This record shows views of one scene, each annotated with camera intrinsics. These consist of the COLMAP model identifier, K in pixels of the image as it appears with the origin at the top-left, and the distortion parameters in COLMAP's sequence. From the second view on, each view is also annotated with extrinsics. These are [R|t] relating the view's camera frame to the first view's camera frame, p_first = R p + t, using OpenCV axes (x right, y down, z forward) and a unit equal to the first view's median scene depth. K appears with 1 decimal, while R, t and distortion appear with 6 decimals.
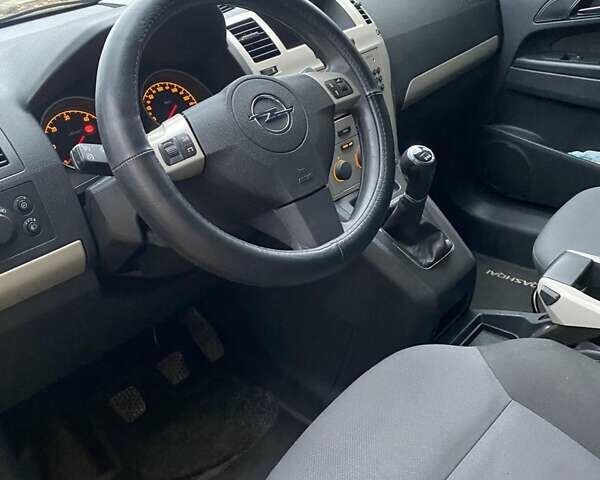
lens RADIAL K [[651.4, 0, 296.8], [0, 651.4, 233.8], [0, 0, 1]] dist [-0.001298, 0.000000]
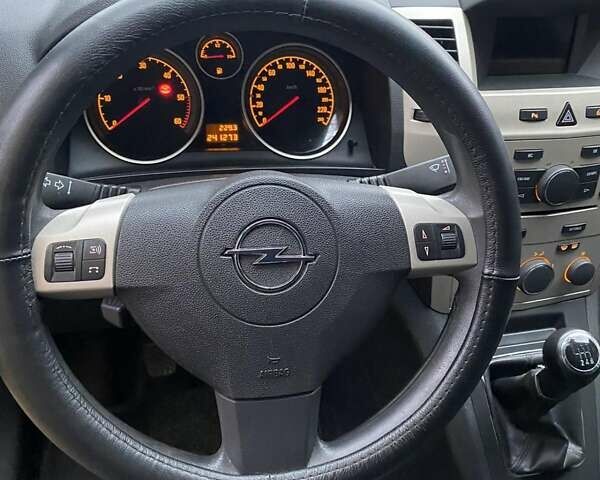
lens RADIAL K [[651.4, 0, 304.4], [0, 651.4, 242.4], [0, 0, 1]] dist [-0.001298, 0.000000]
pose [[0.800239, 0.505755, -0.322225, 0.131446], [-0.408864, 0.853224, 0.323789, -0.304428], [0.438688, -0.127362, 0.889568, 0.367478]]
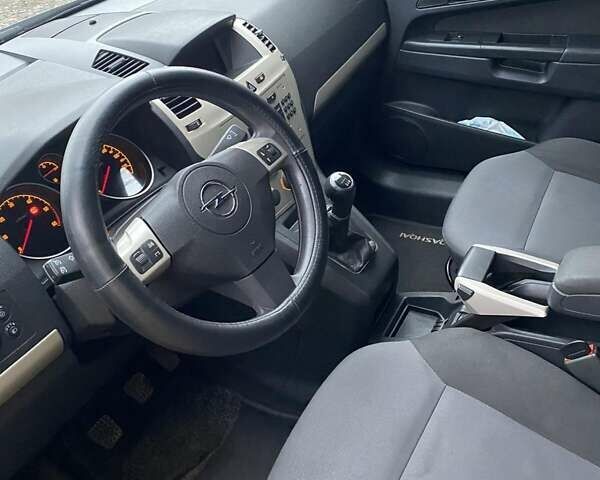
lens RADIAL K [[651.4, 0, 301.3], [0, 651.4, 238.2], [0, 0, 1]] dist [-0.001298, 0.000000]
pose [[0.976561, -0.160282, 0.143663, -0.054281], [0.141353, 0.980912, 0.133531, -0.187515], [-0.162324, -0.110094, 0.980577, -0.095996]]
